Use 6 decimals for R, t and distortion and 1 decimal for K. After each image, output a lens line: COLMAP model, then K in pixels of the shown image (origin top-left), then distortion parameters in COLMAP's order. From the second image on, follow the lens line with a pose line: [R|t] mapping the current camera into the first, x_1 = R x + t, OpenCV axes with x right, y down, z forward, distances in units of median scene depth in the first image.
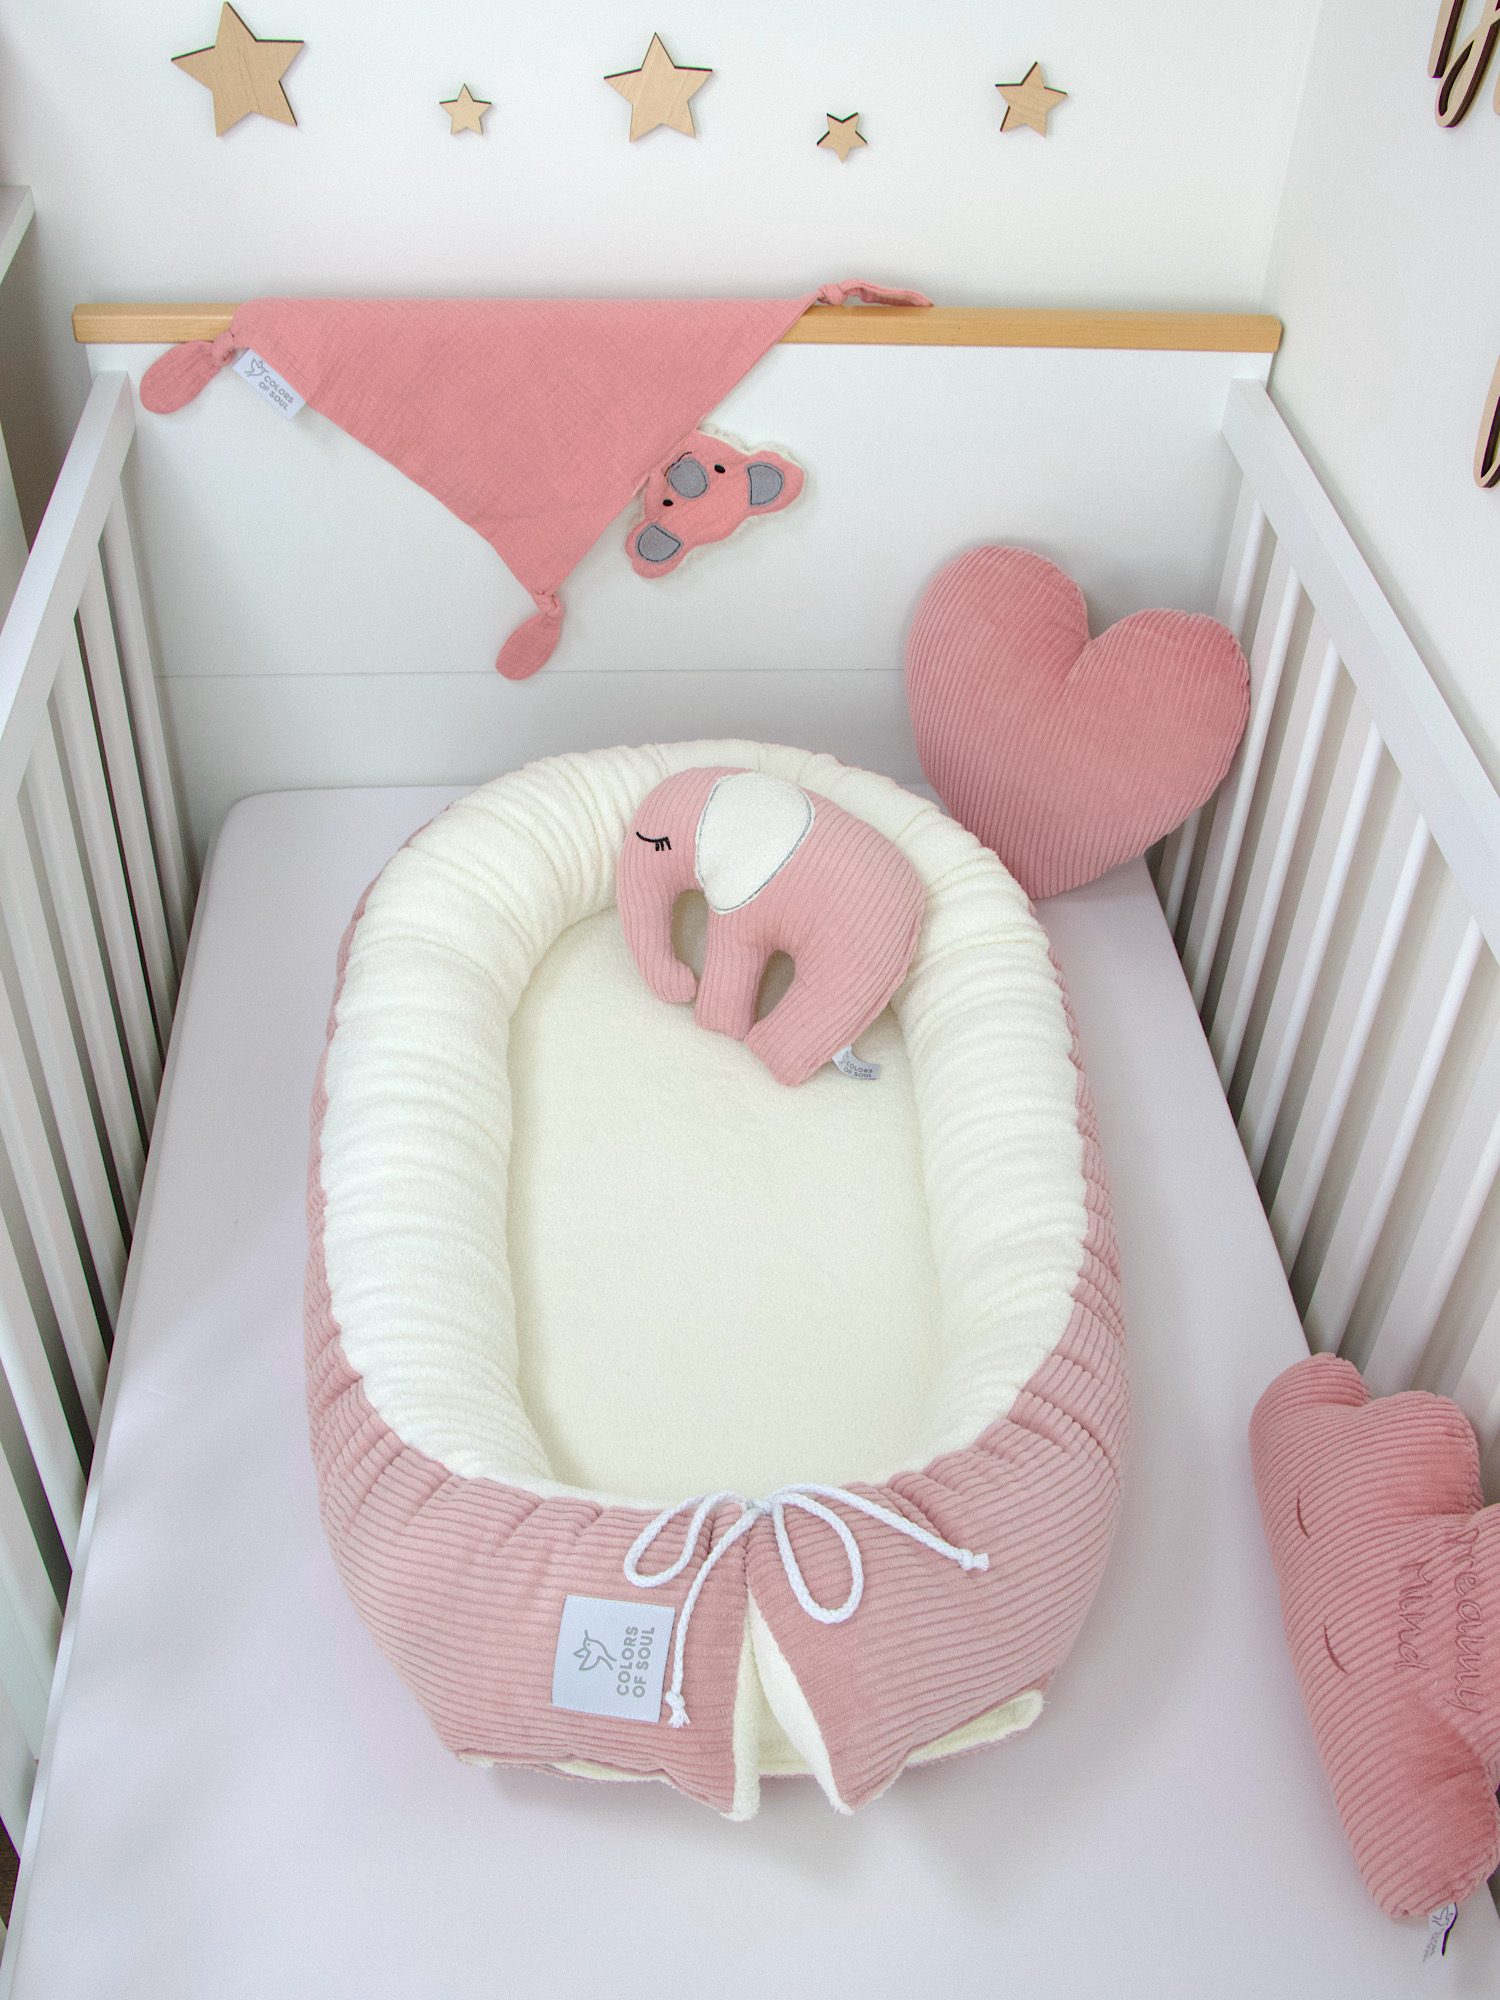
lens RADIAL K [[2055.8, 0, 746.0], [0, 2055.8, 1050.5], [0, 0, 1]] dist [-0.144879, 0.188767]
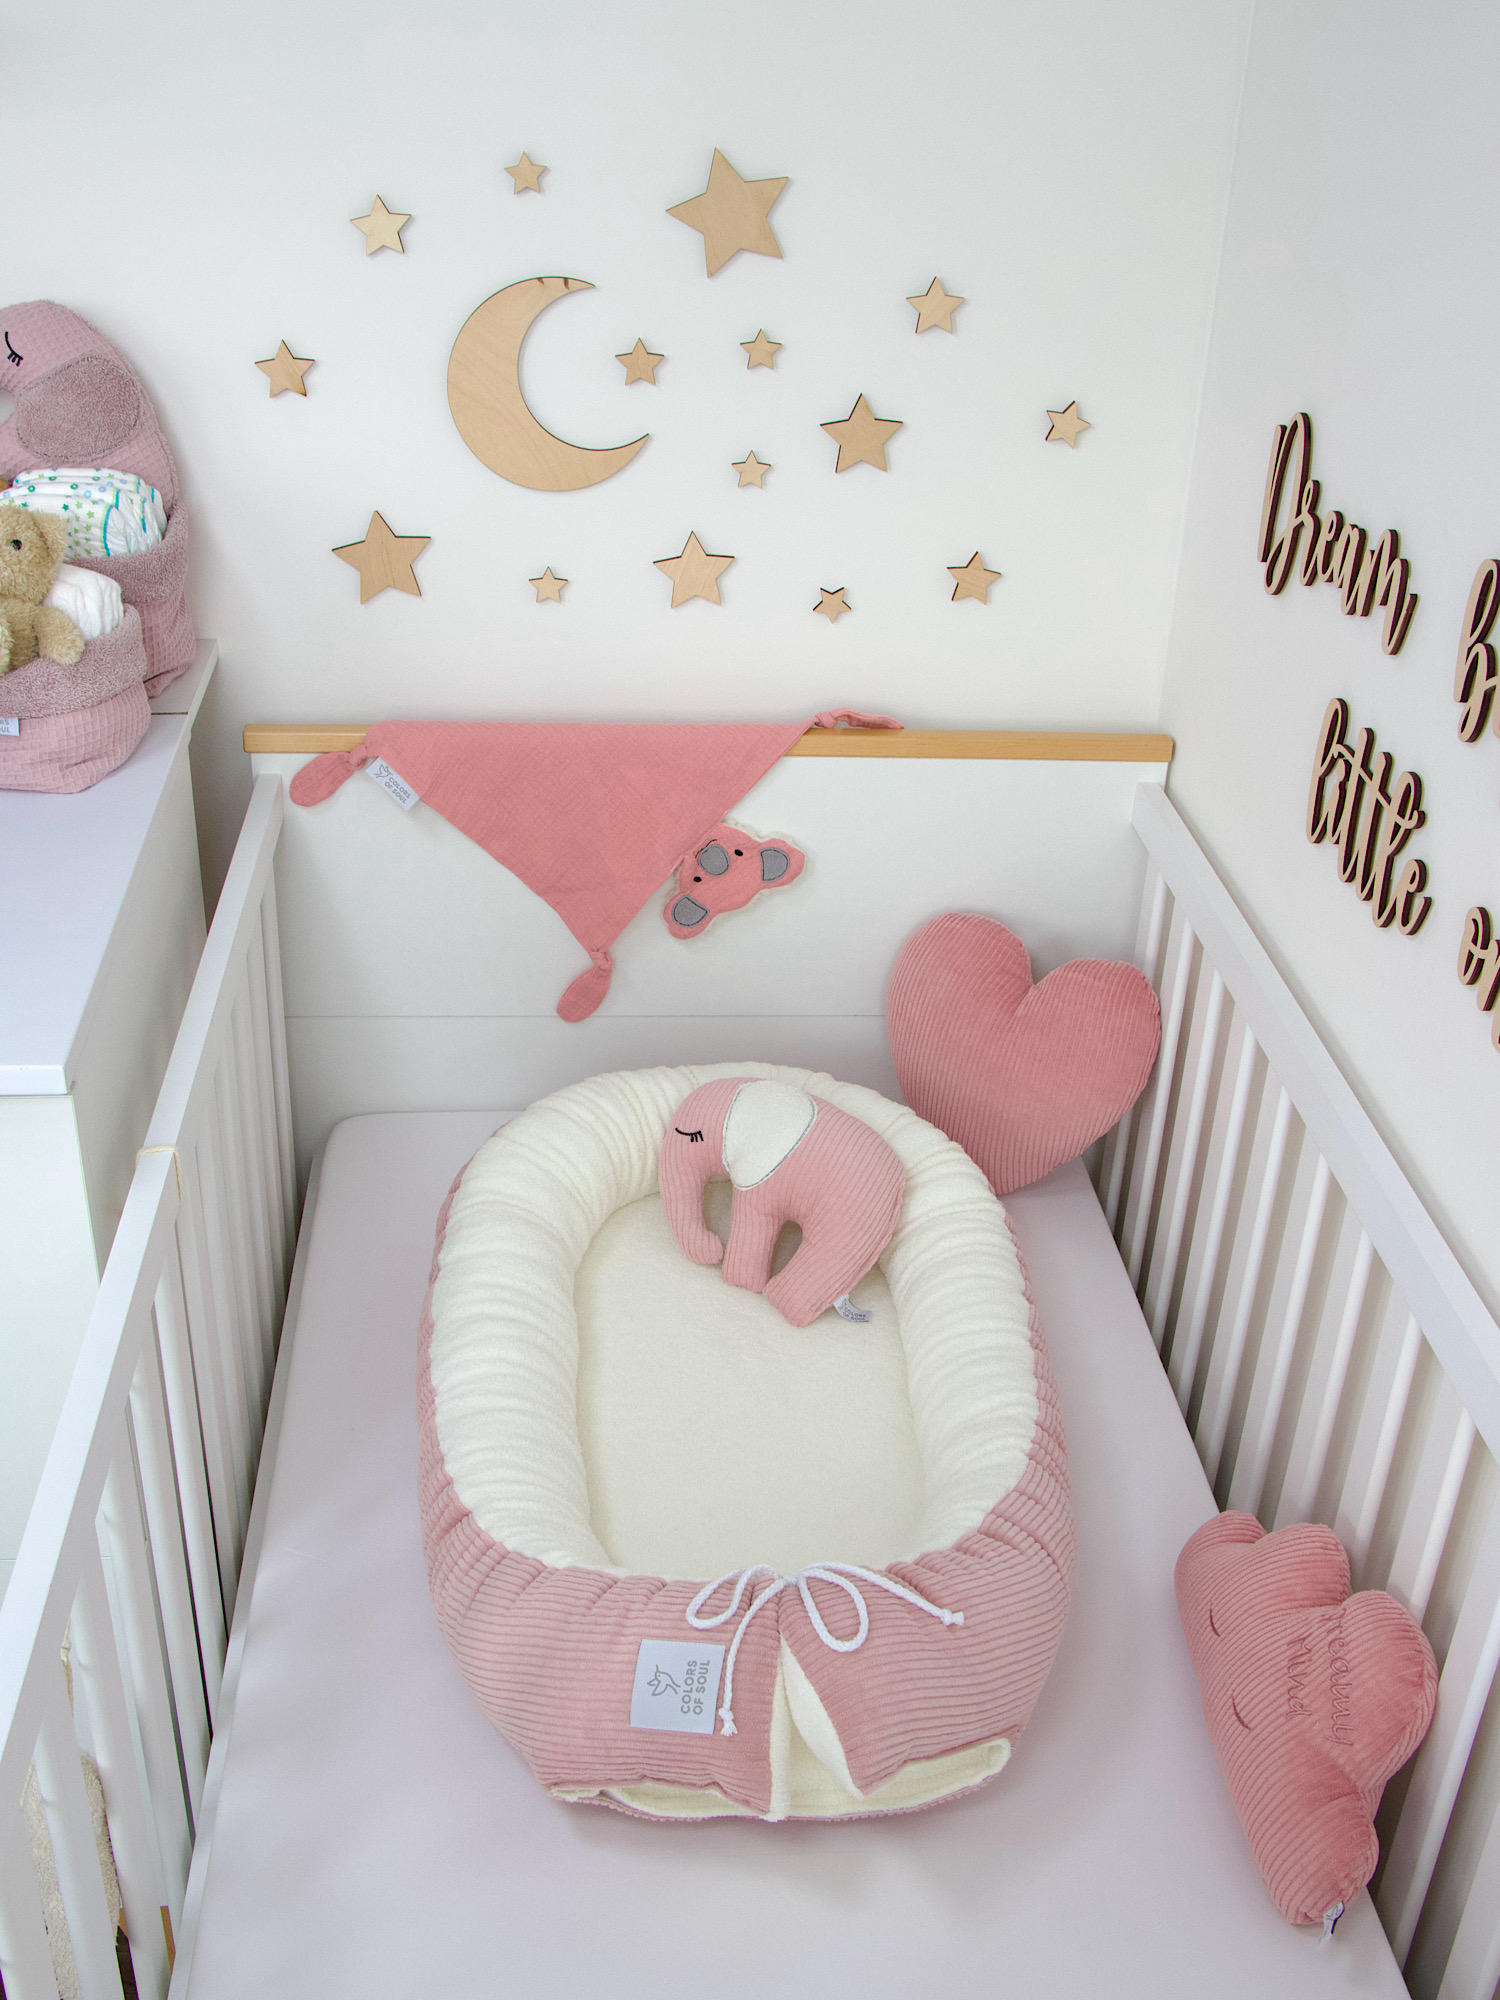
lens RADIAL K [[2032.9, 0, 741.8], [0, 2032.9, 1039.9], [0, 0, 1]] dist [-0.149504, 0.210408]
pose [[0.999976, -0.002099, 0.006590, -0.021484], [0.003512, 0.974946, -0.222416, 0.122142], [-0.005958, 0.222433, 0.974930, -0.234610]]
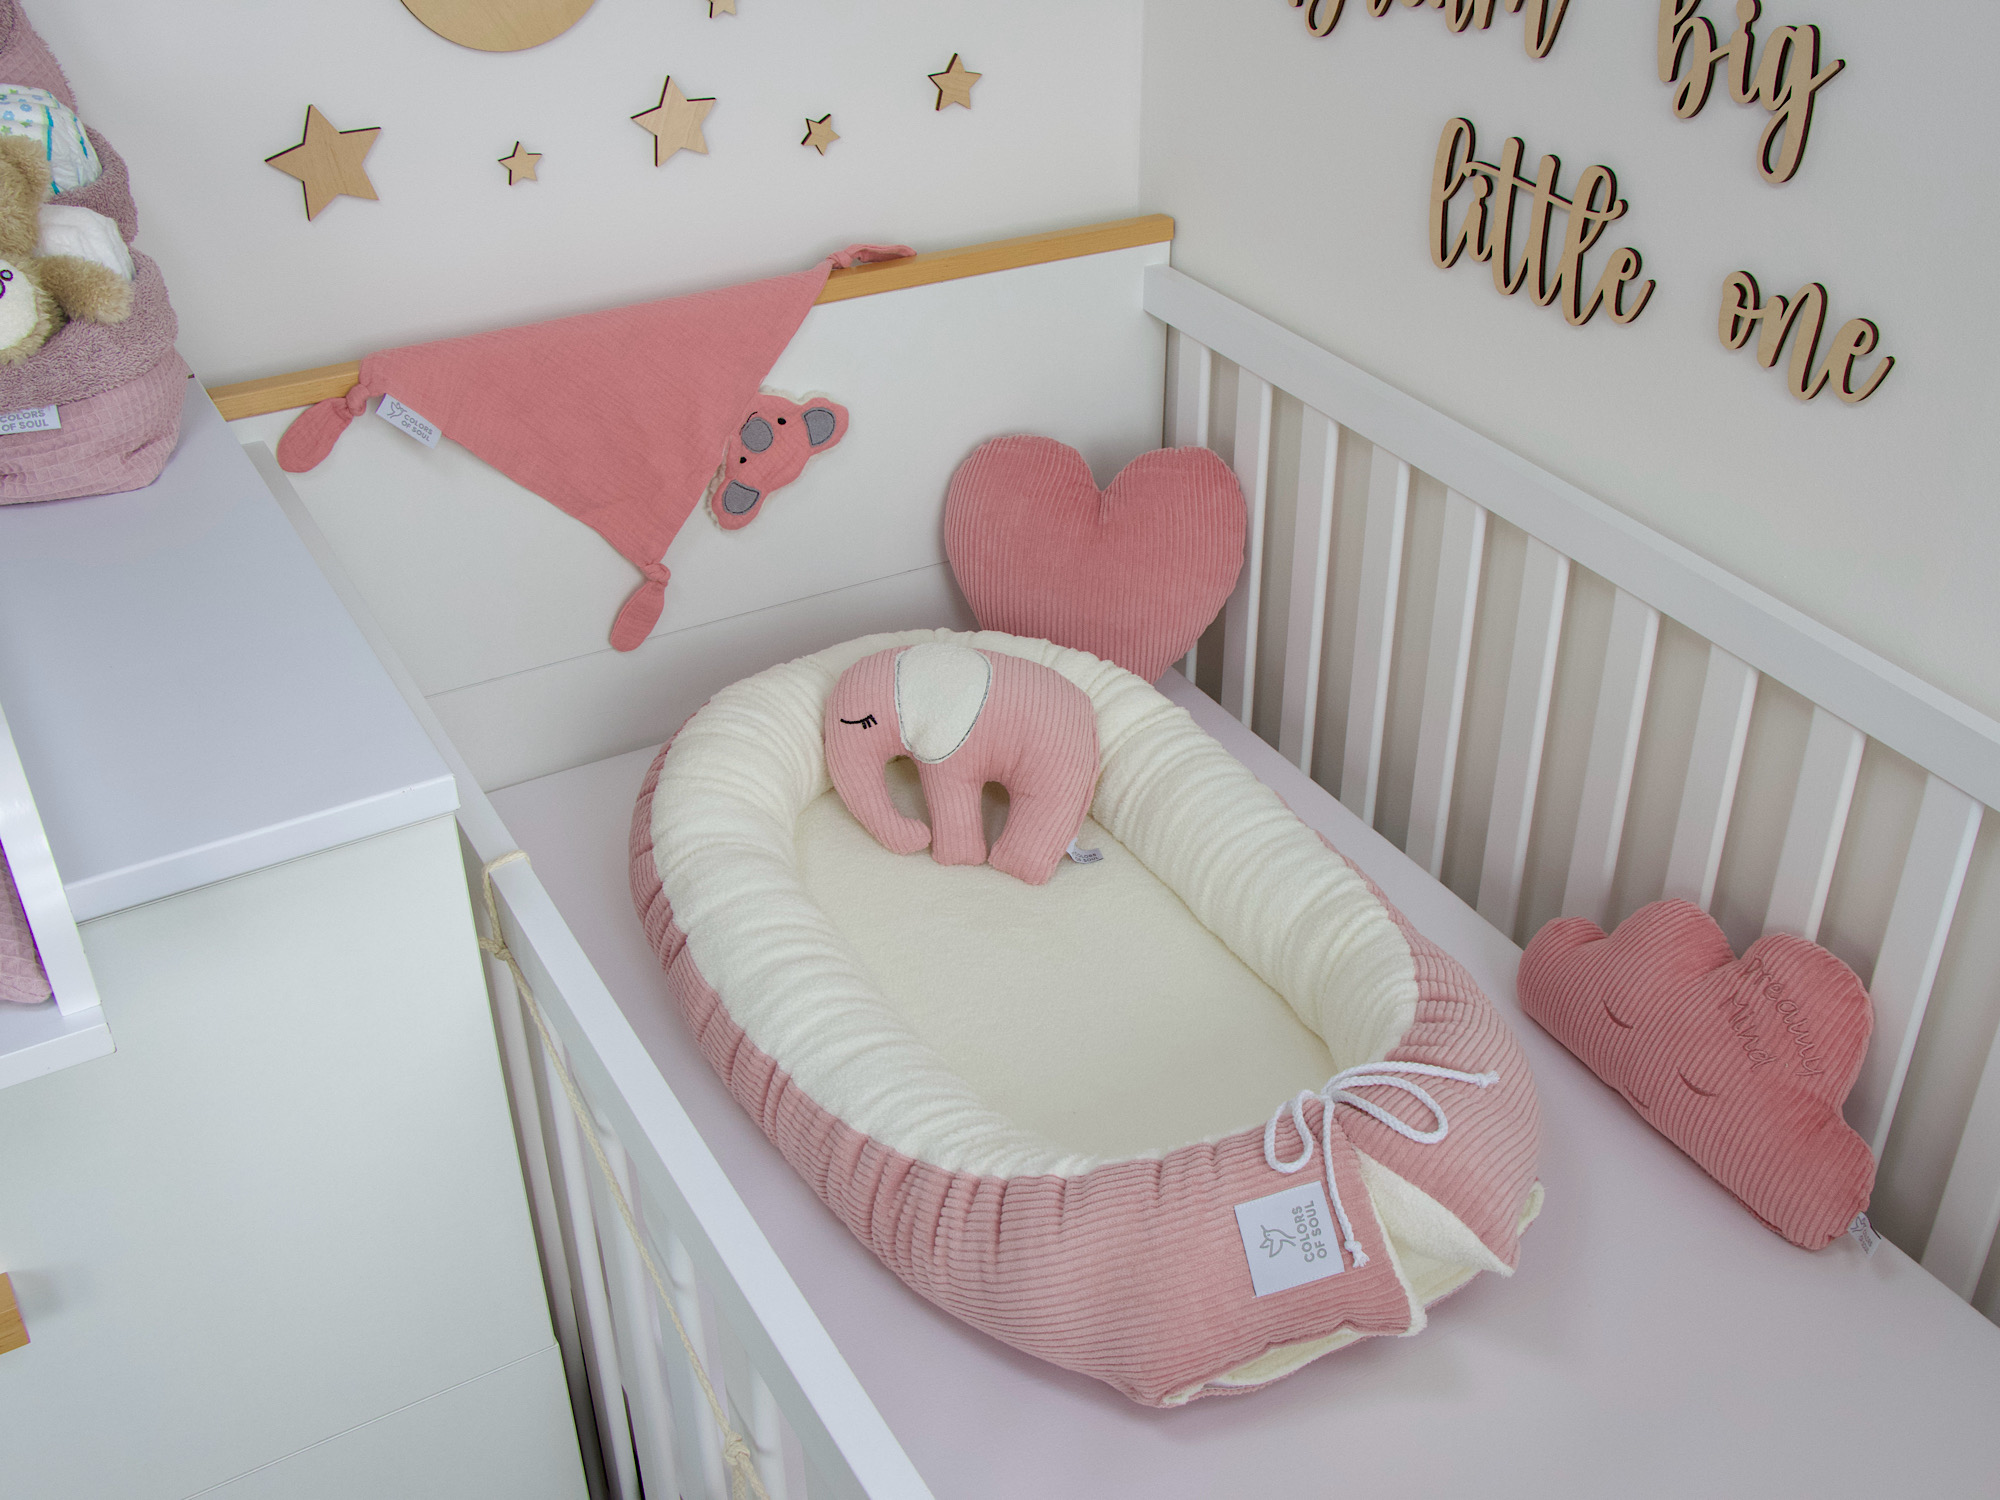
lens RADIAL K [[2032.9, 0, 1078.9], [0, 2032.9, 750.0], [0, 0, 1]] dist [-0.149504, 0.210408]
pose [[0.892881, -0.266617, 0.362875, -0.363455], [0.322707, 0.940908, -0.102727, 0.071940], [-0.314043, 0.208825, 0.926158, -0.094822]]
